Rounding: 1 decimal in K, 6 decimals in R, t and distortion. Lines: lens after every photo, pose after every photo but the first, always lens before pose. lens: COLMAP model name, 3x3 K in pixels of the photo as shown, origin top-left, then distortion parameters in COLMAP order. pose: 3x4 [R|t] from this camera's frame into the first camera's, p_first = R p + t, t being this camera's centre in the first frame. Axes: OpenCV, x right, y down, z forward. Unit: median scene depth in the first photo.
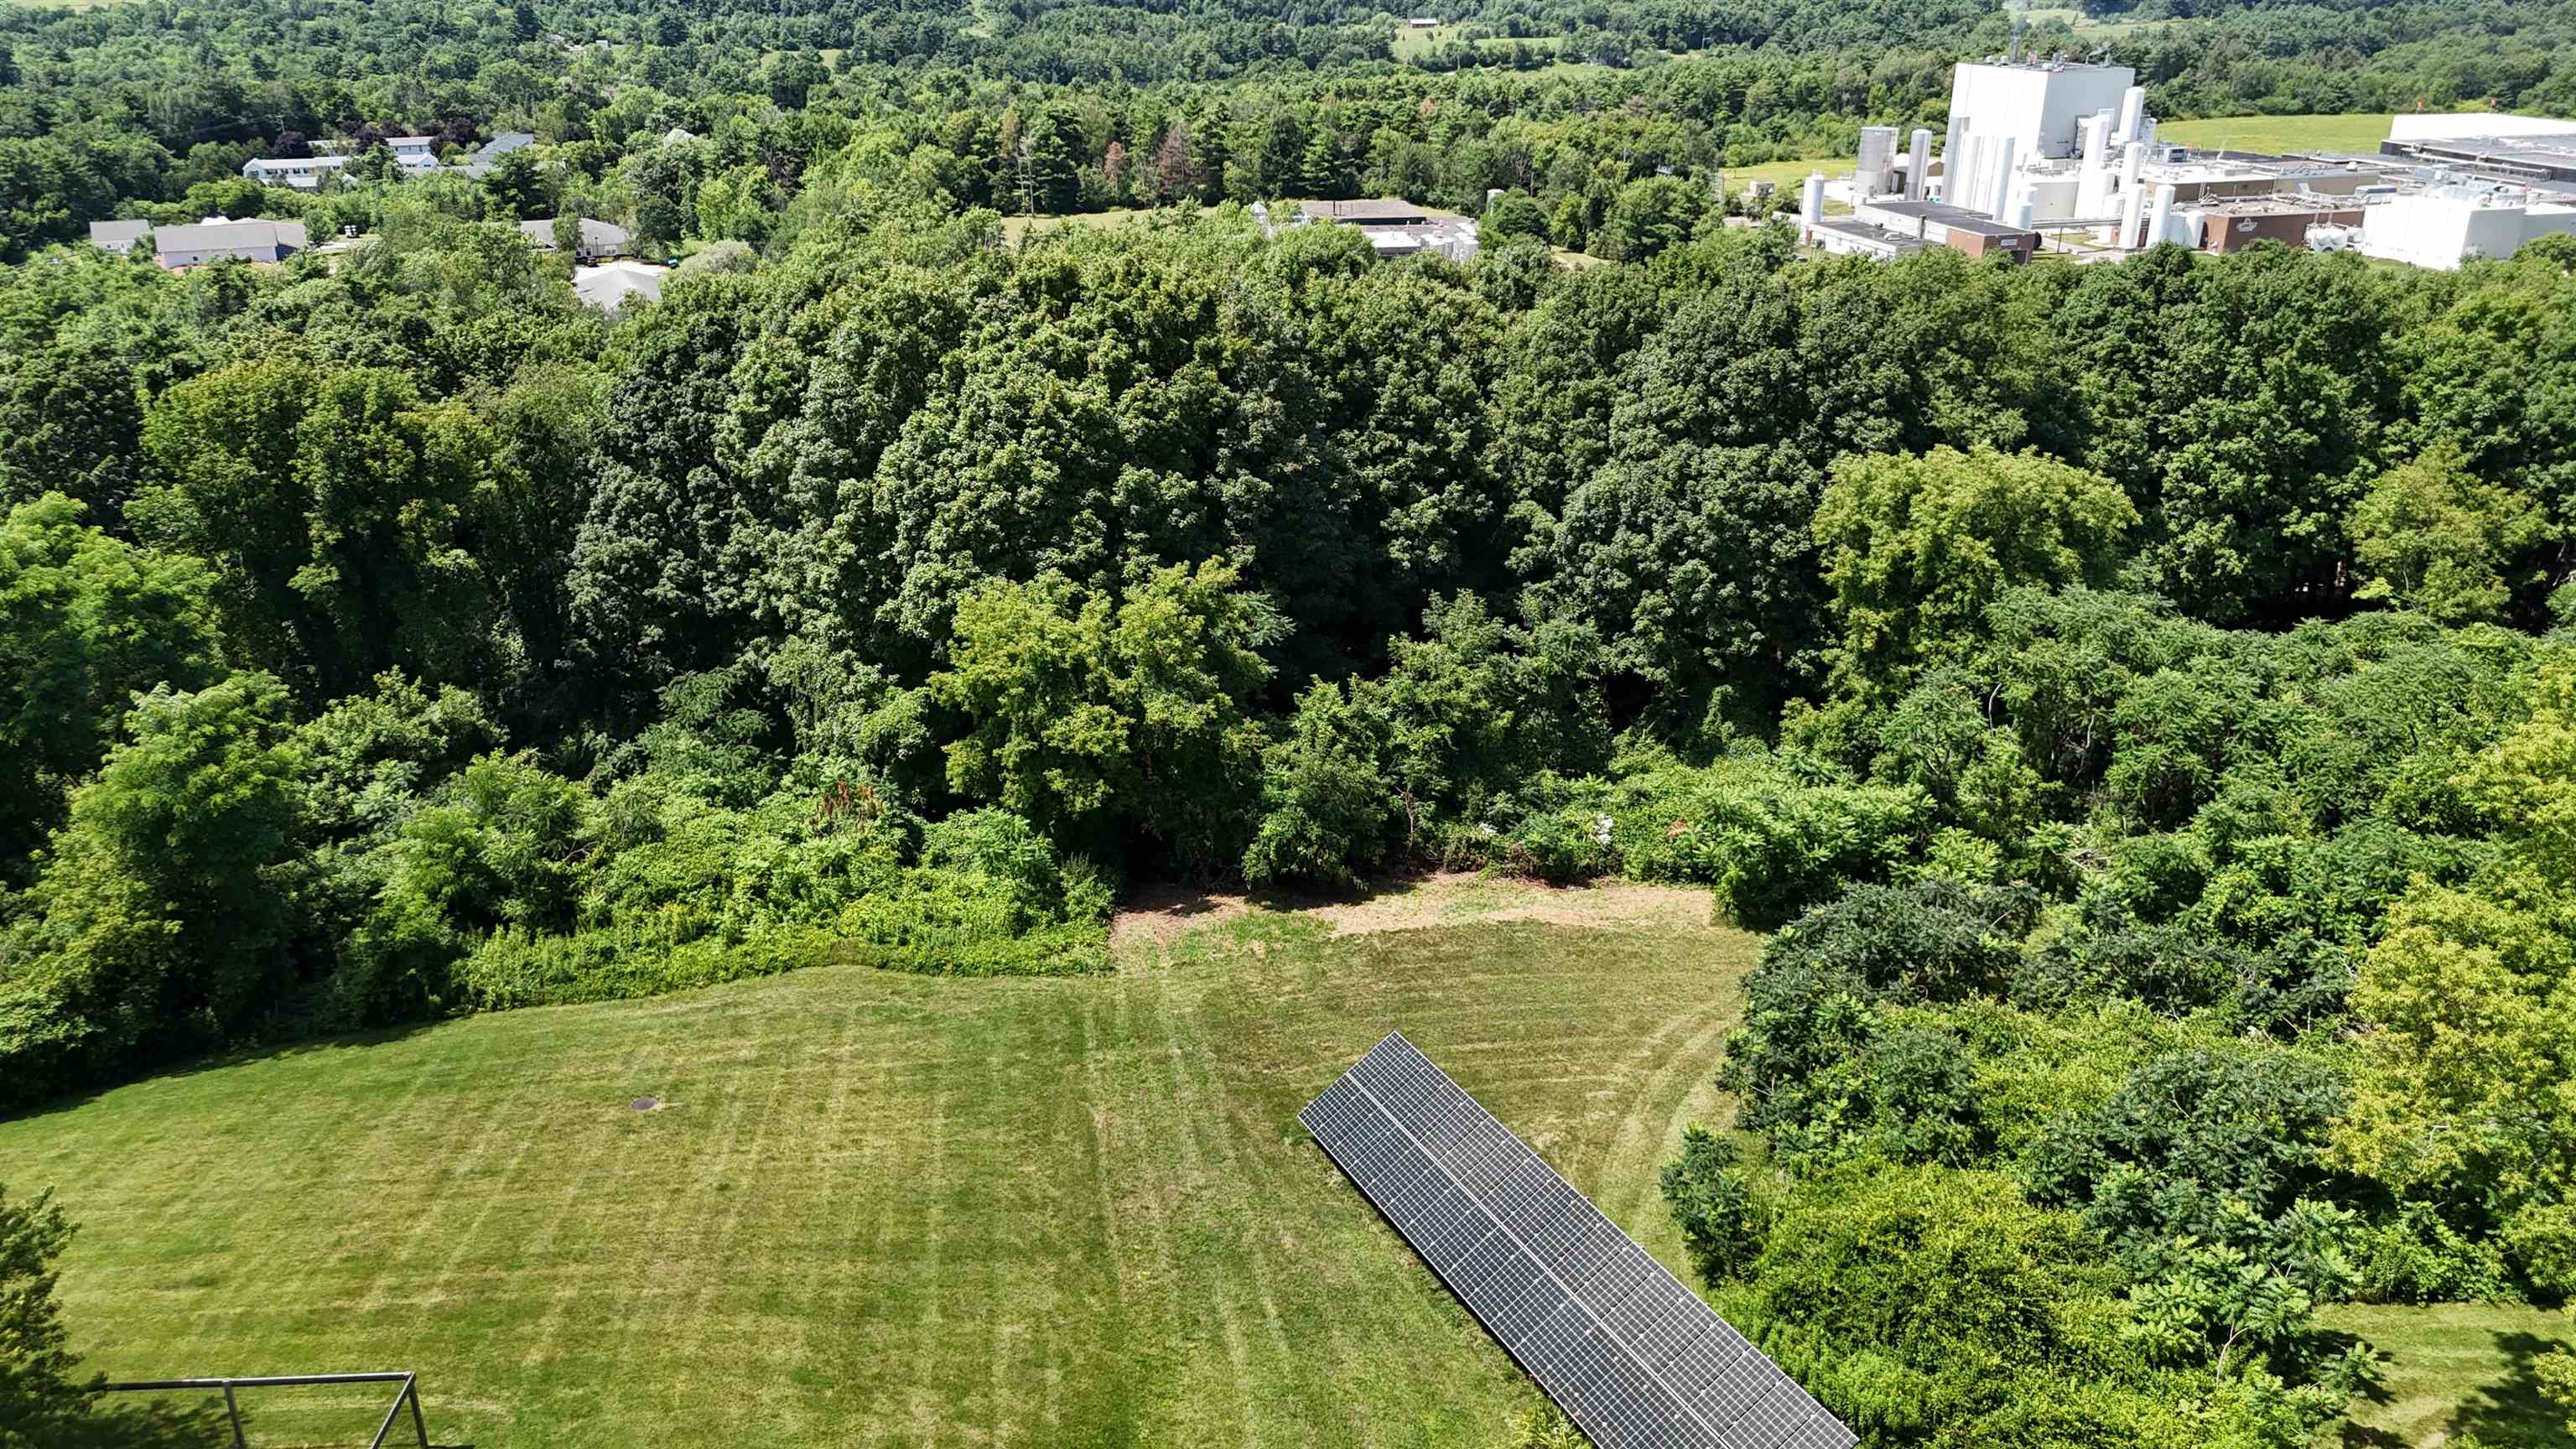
lens RADIAL K [[1921.1, 0, 1288.3], [0, 1921.1, 731.5], [0, 0, 1]] dist [0.063459, -0.043707]
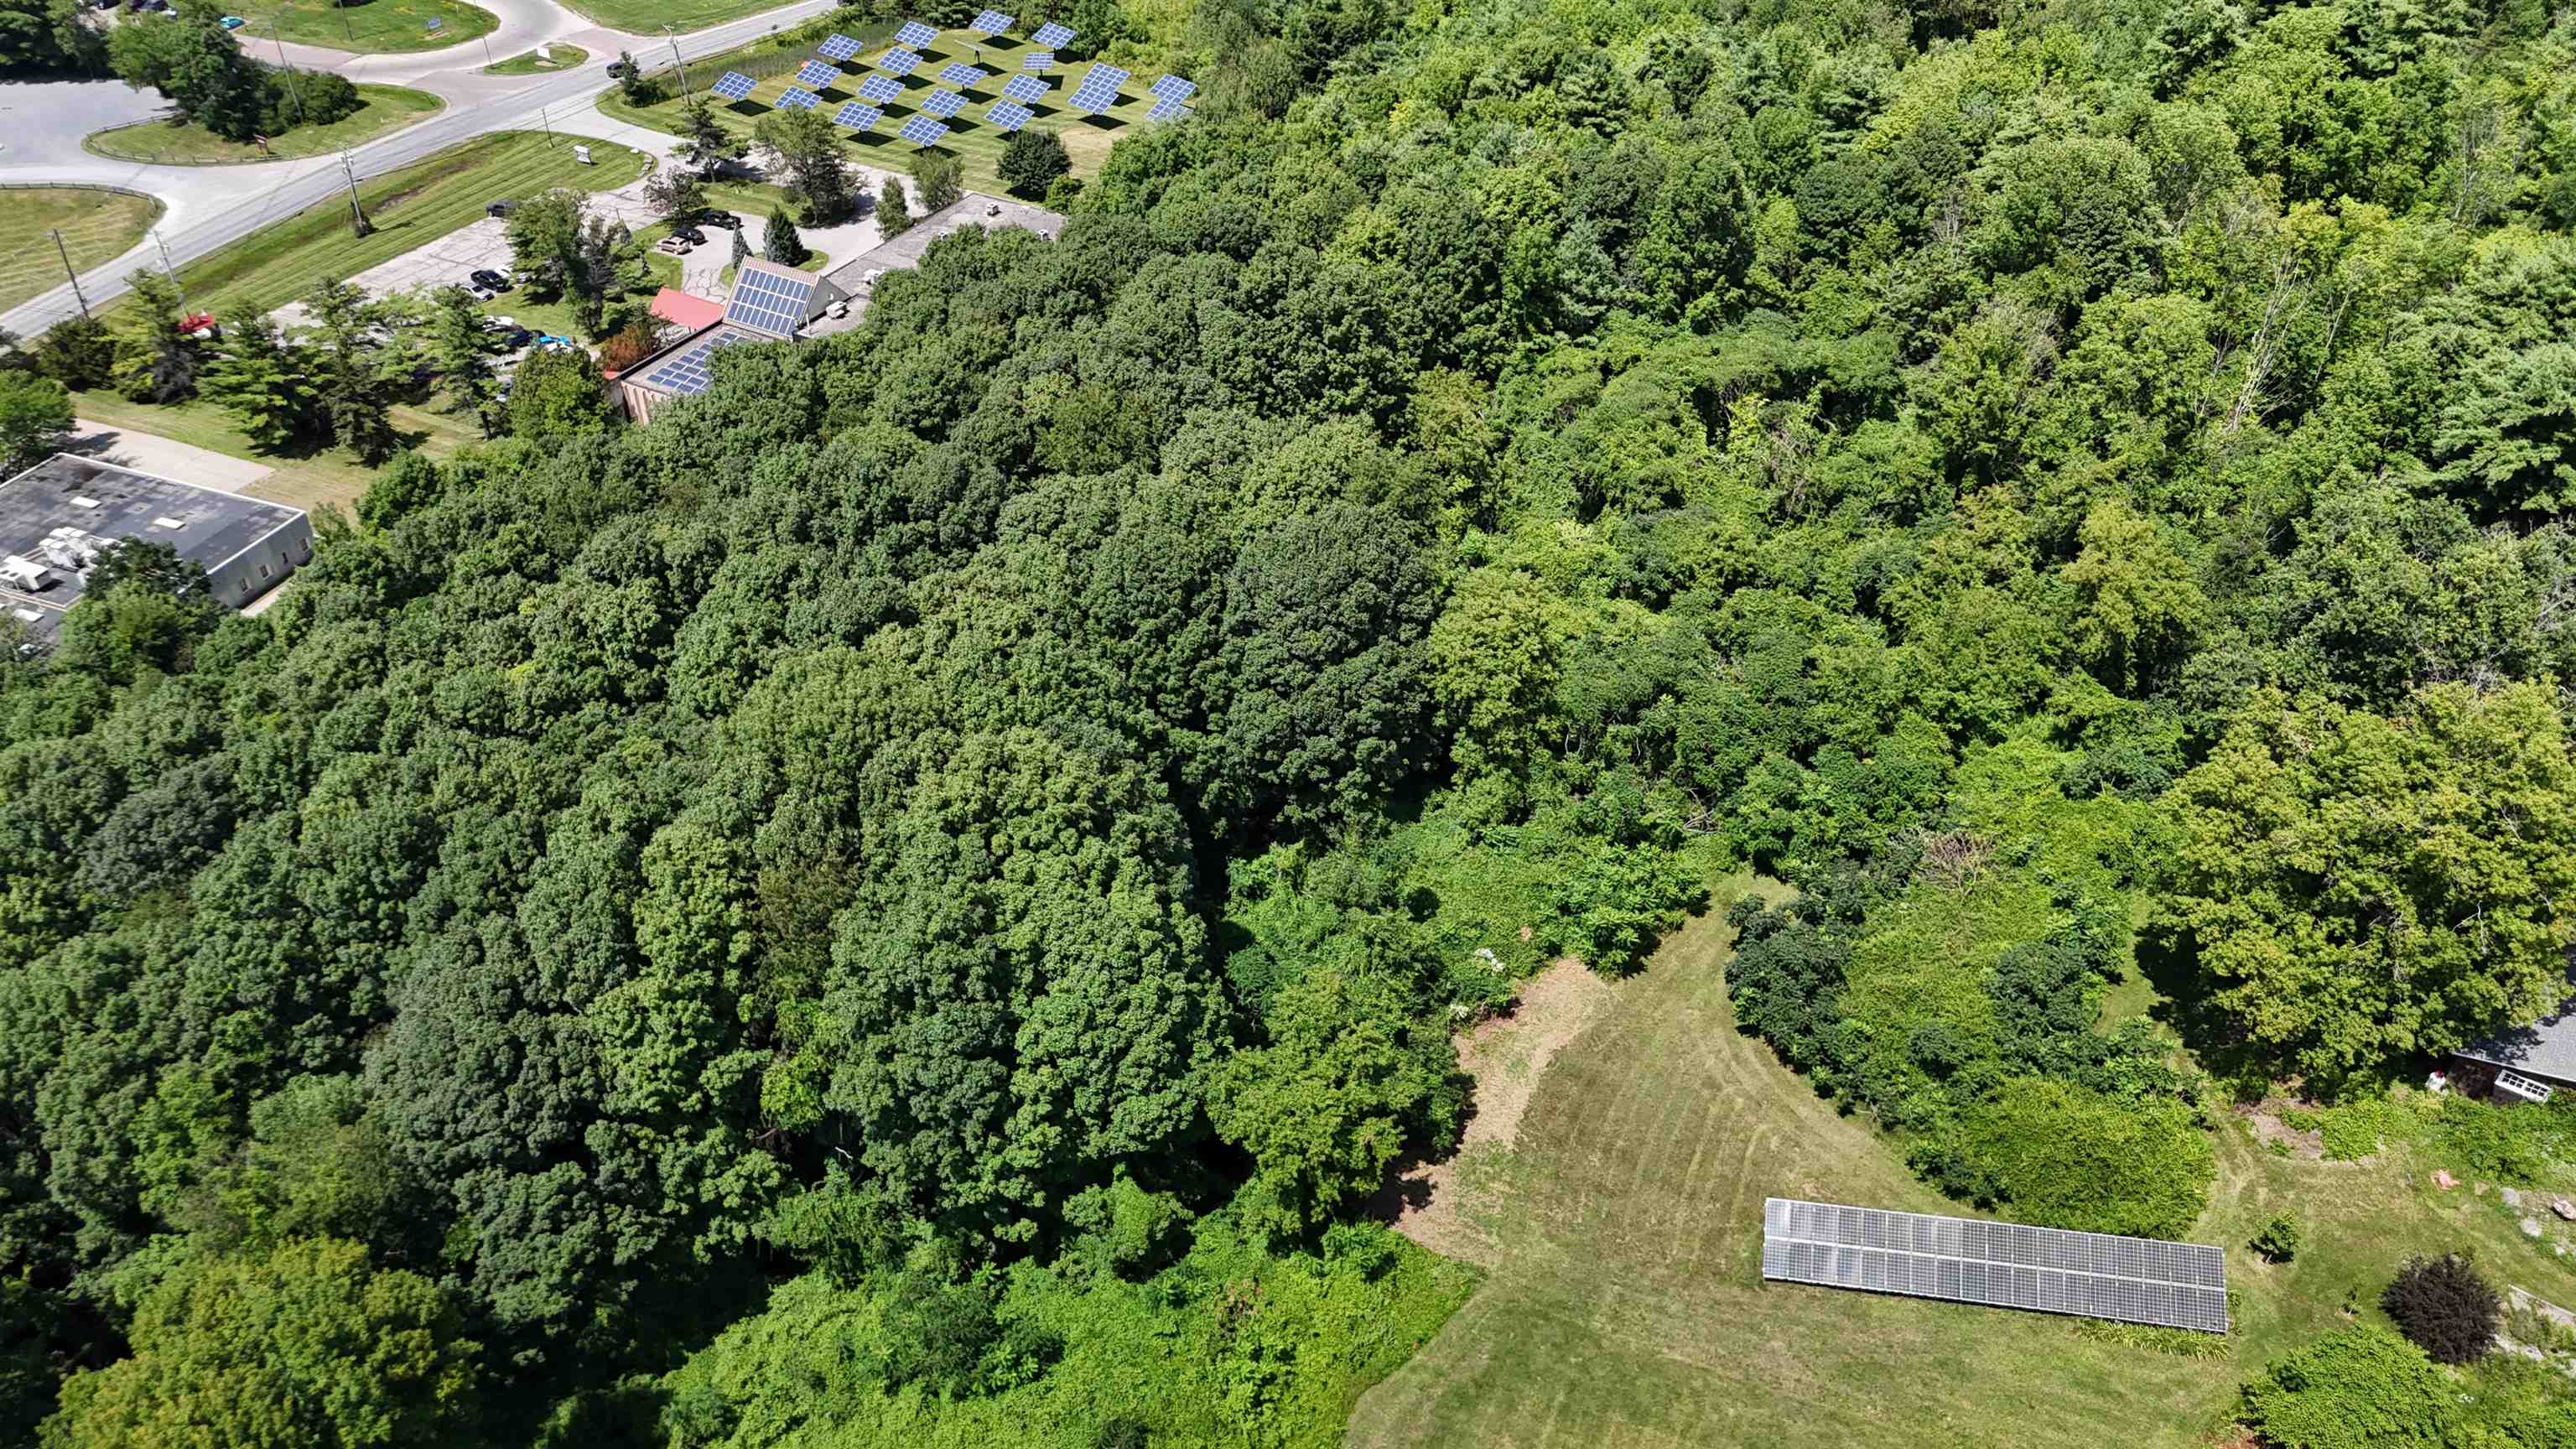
lens RADIAL K [[1921.1, 0, 1263.5], [0, 1921.1, 704.9], [0, 0, 1]] dist [0.063459, -0.043707]
pose [[0.613920, -0.483592, 0.623892, -0.689552], [0.316936, 0.874873, 0.366264, -0.641072], [-0.722948, -0.027123, 0.690370, 0.087508]]
